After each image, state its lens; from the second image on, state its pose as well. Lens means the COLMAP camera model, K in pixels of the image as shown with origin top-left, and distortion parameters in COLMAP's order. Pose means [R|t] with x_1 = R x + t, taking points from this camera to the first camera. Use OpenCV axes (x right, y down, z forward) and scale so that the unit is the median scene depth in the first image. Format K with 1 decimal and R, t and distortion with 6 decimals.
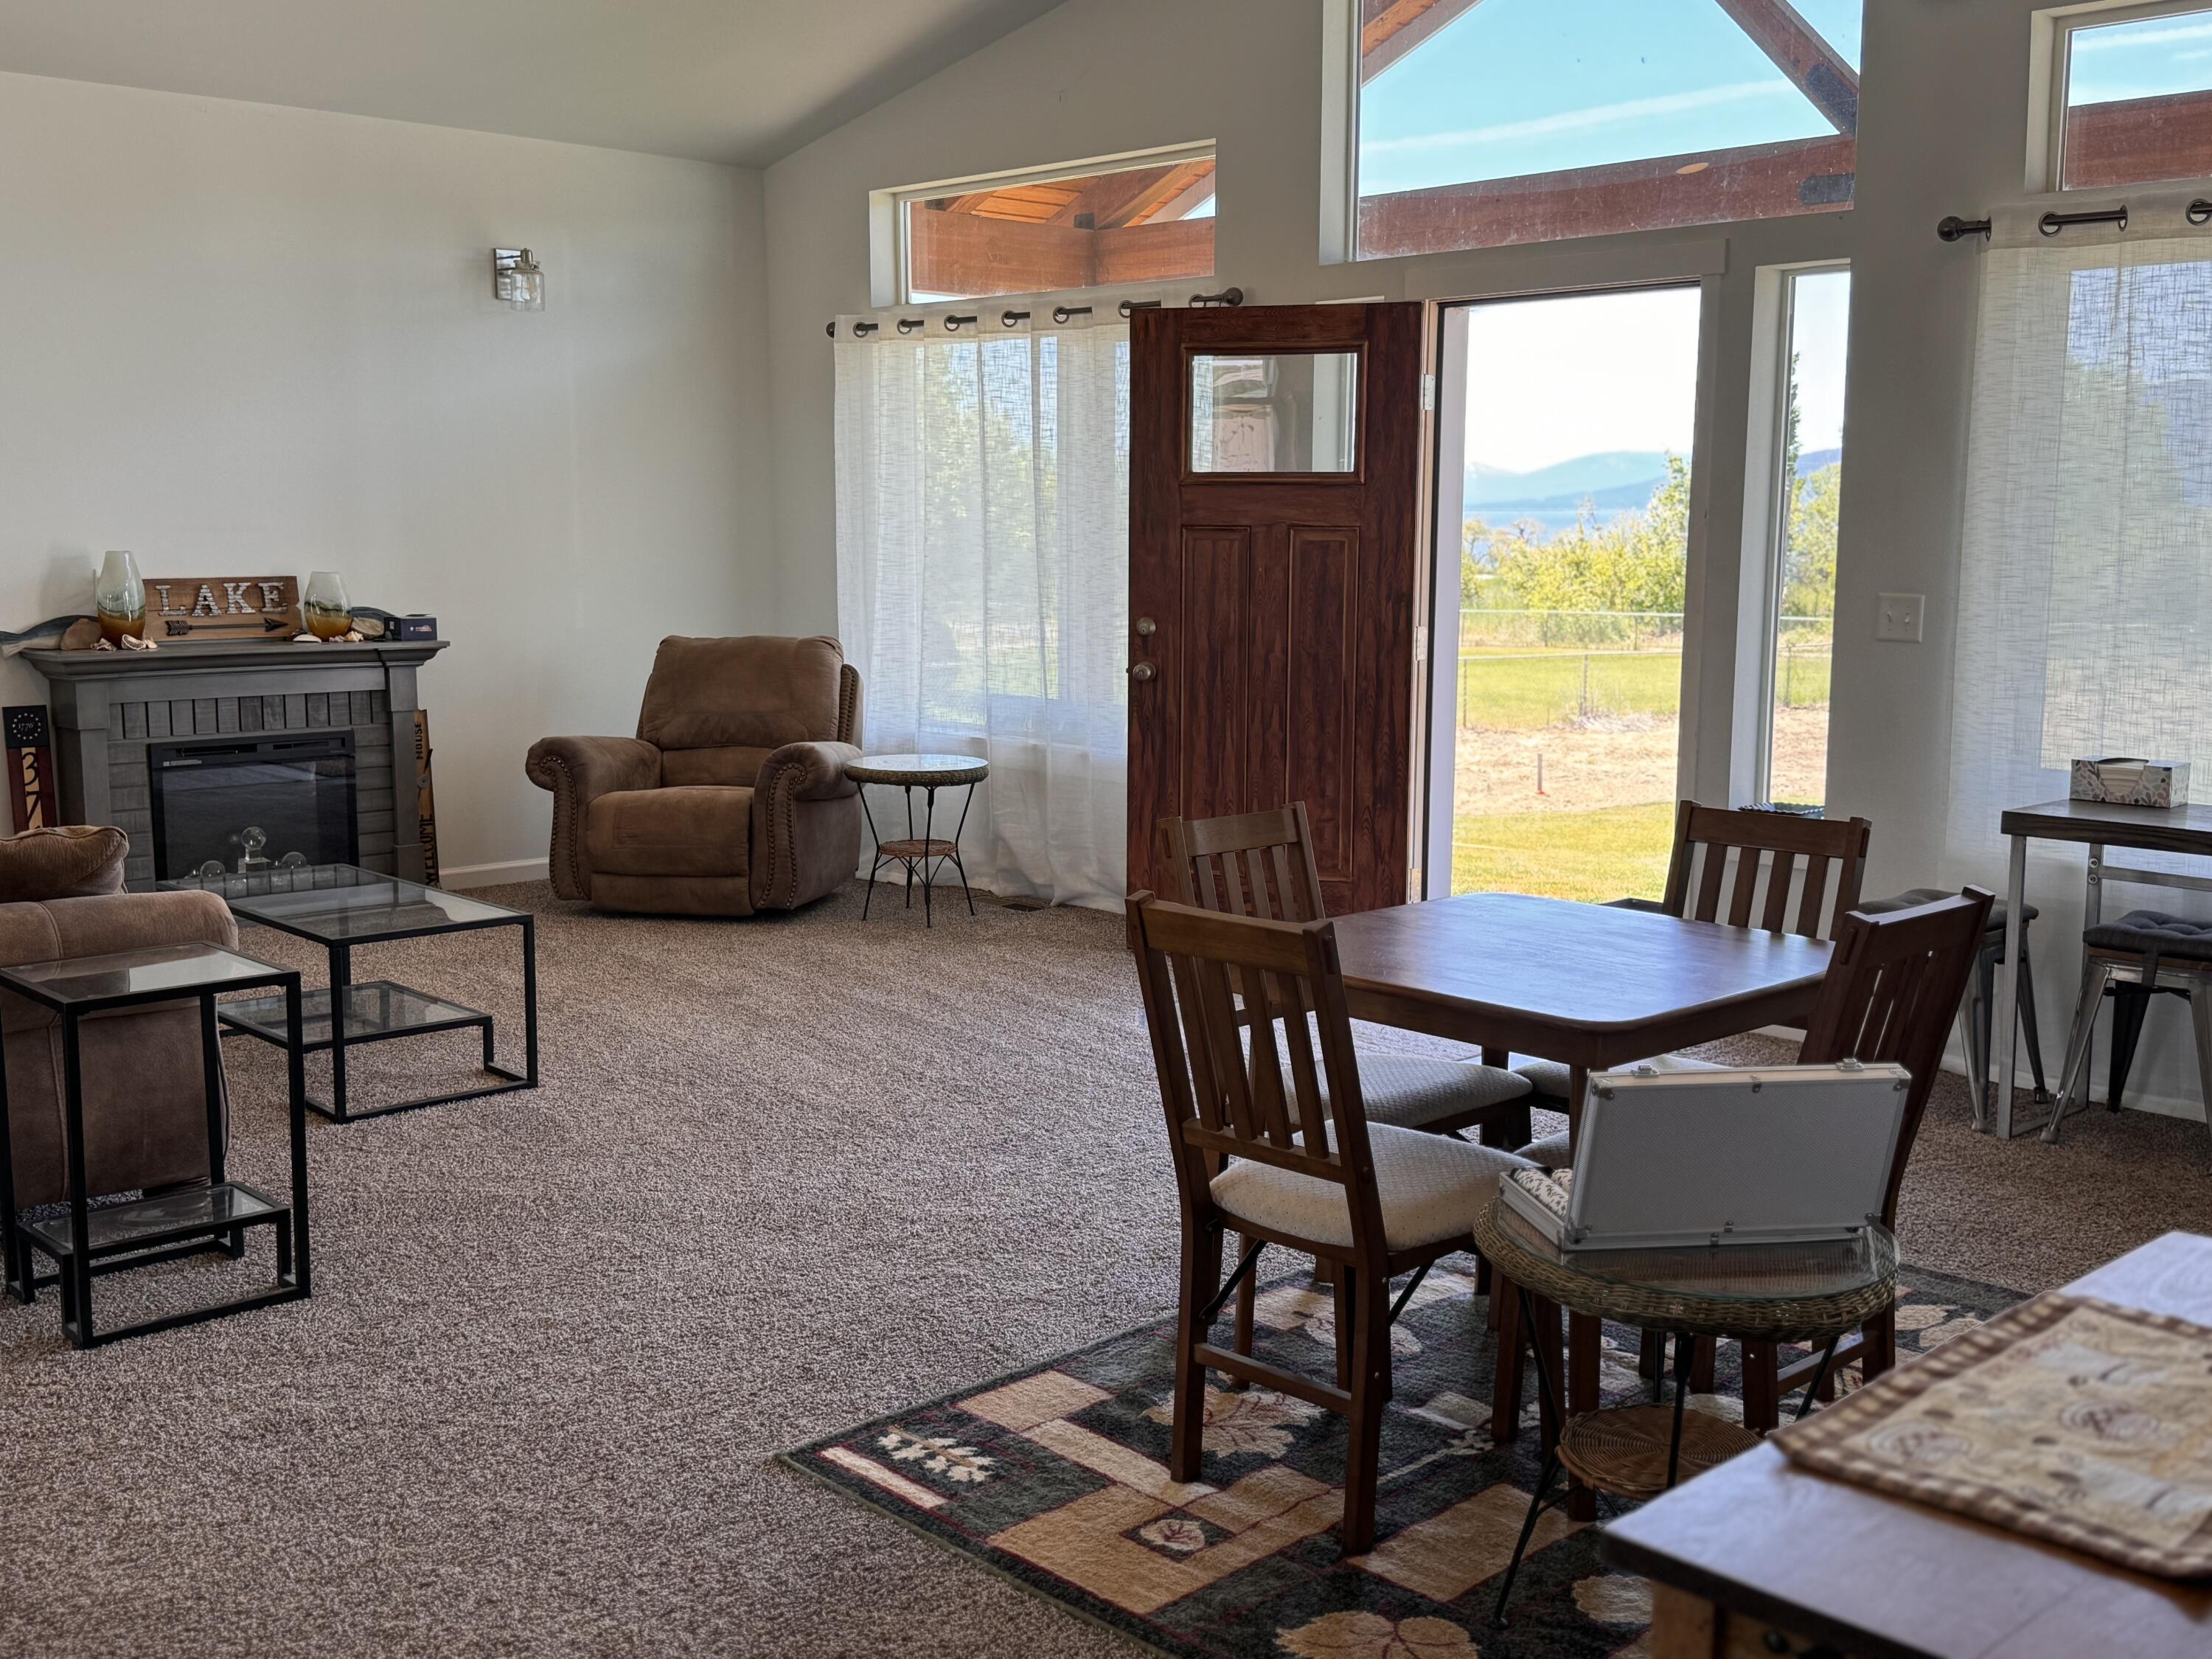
lens RADIAL K [[2323.2, 0, 1106.0], [0, 2323.2, 829.5], [0, 0, 1]] dist [0.202640, -0.408181]
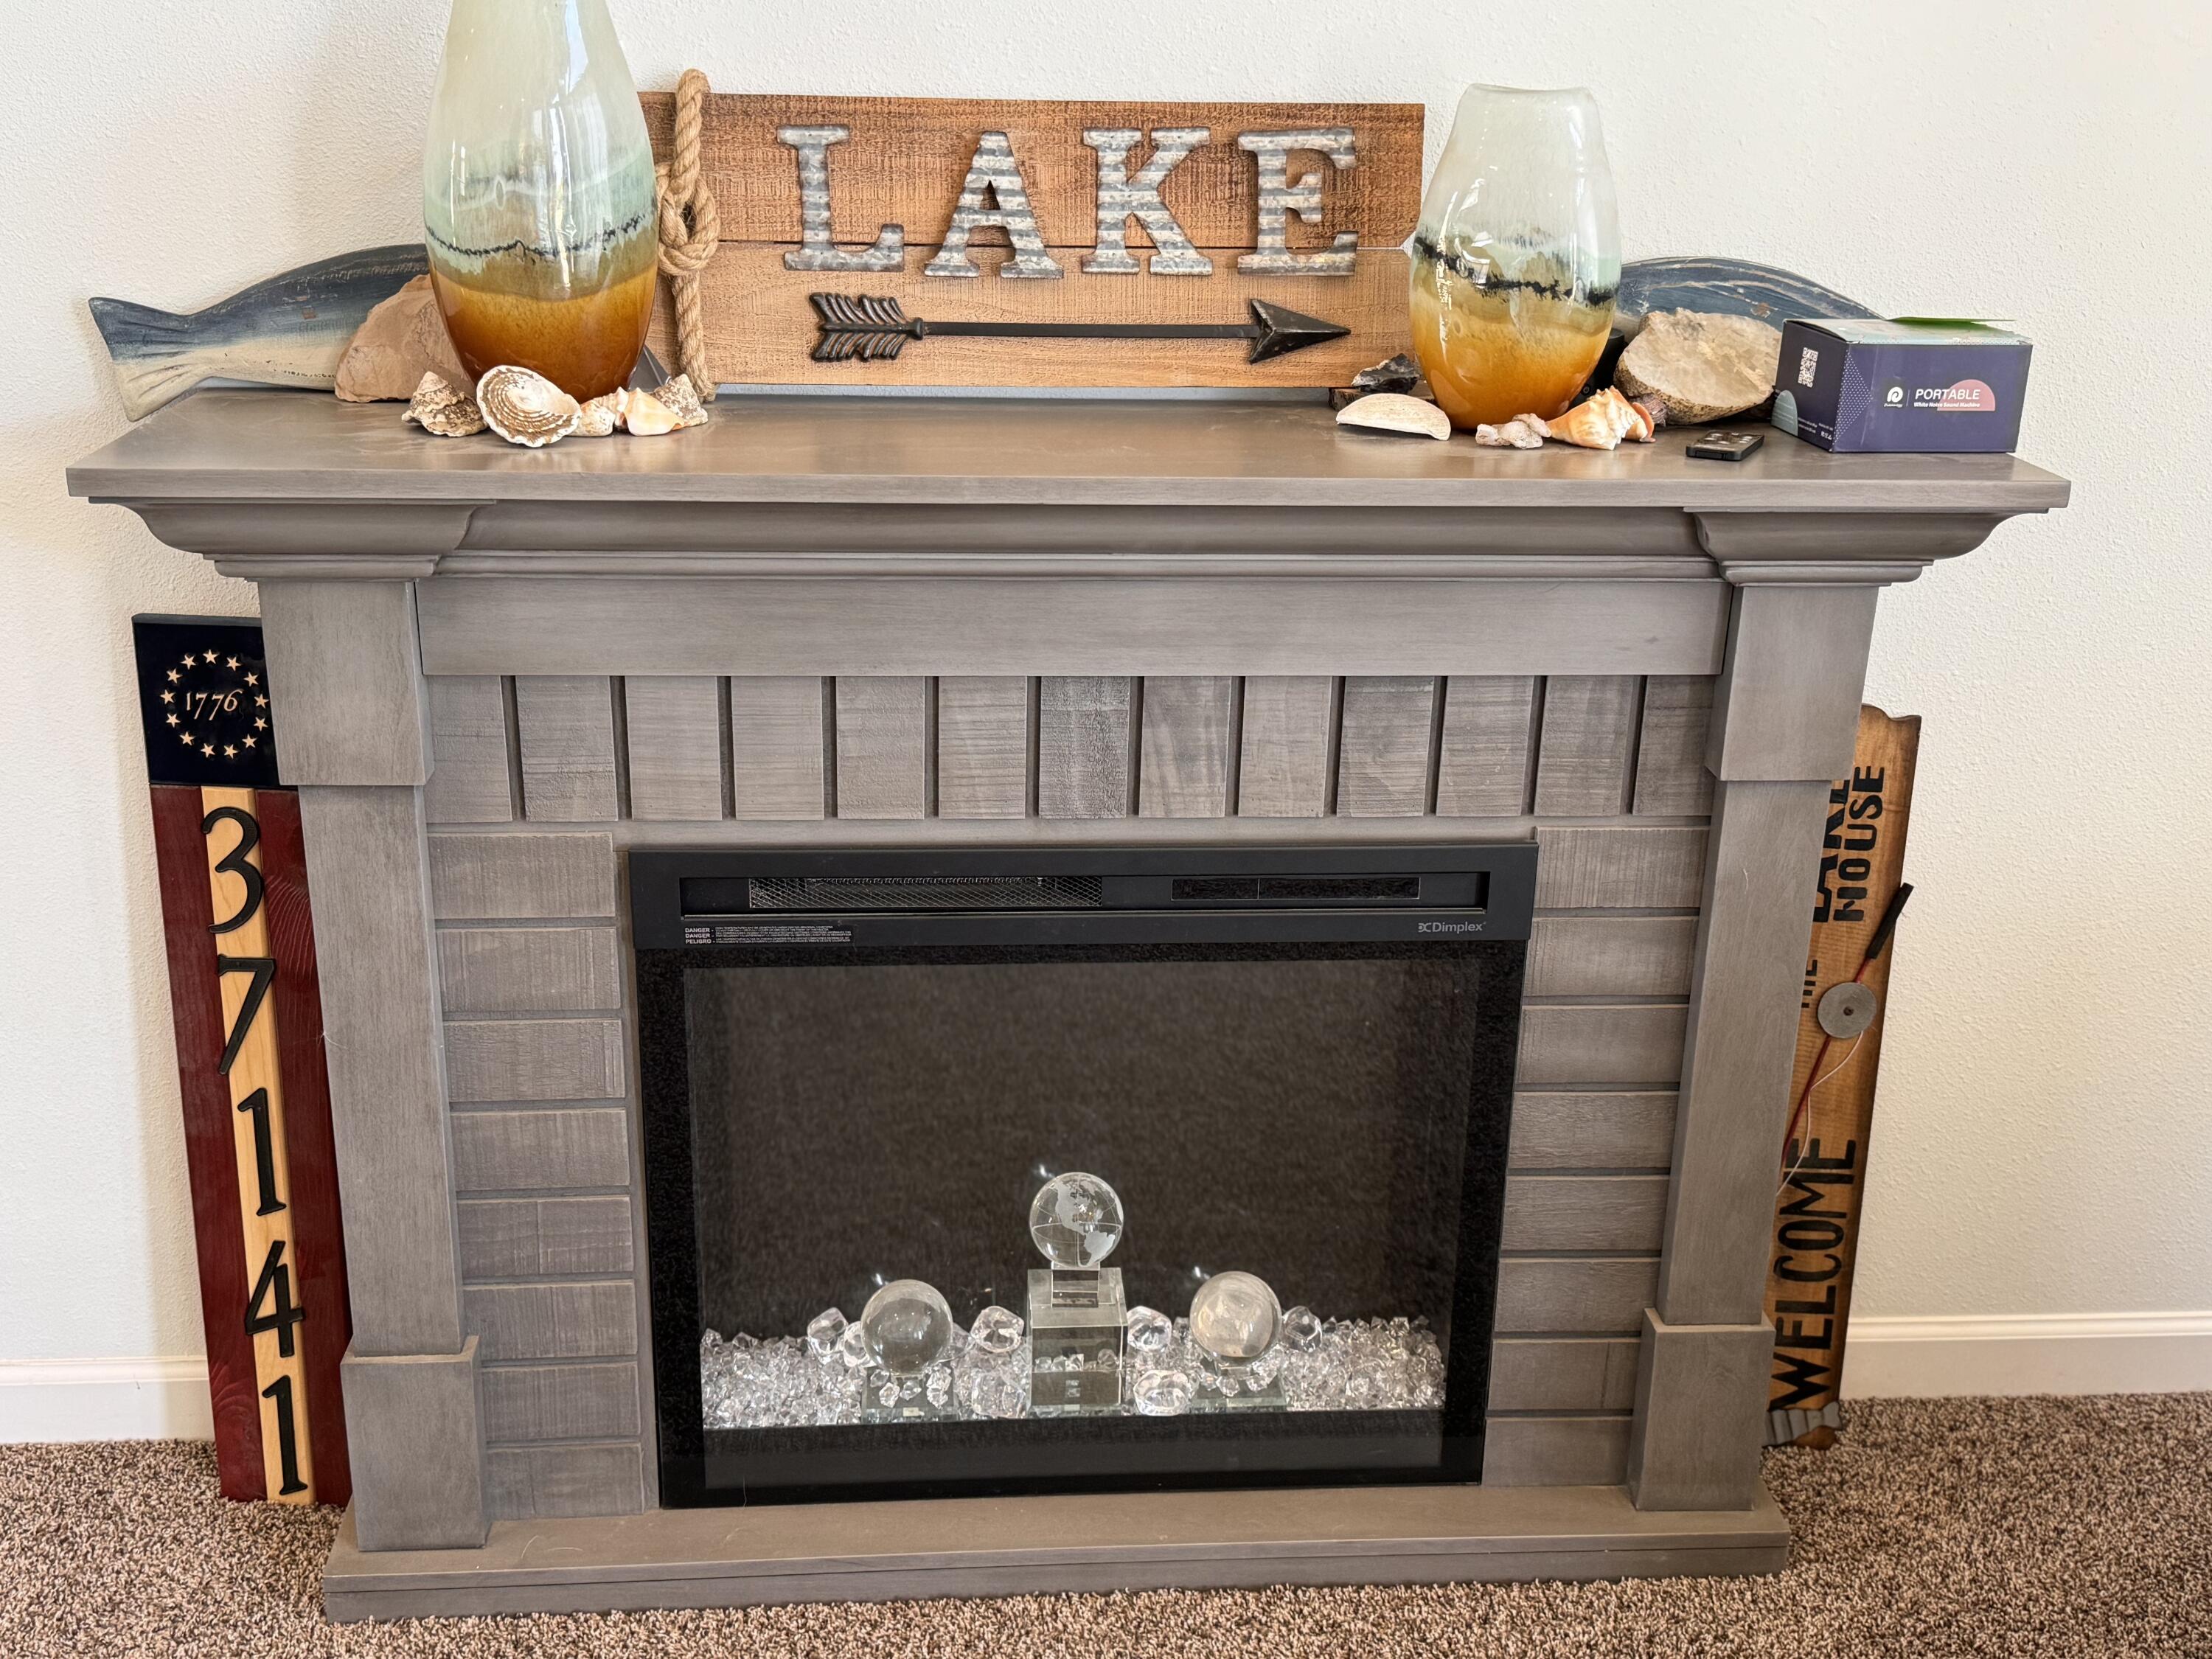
lens RADIAL K [[2323.2, 0, 1106.0], [0, 2323.2, 829.5], [0, 0, 1]] dist [0.202640, -0.408181]
pose [[0.771945, 0.240824, -0.588307, -0.222372], [-0.108362, 0.961768, 0.251514, -0.095070], [0.626385, -0.130405, 0.768528, 0.812279]]
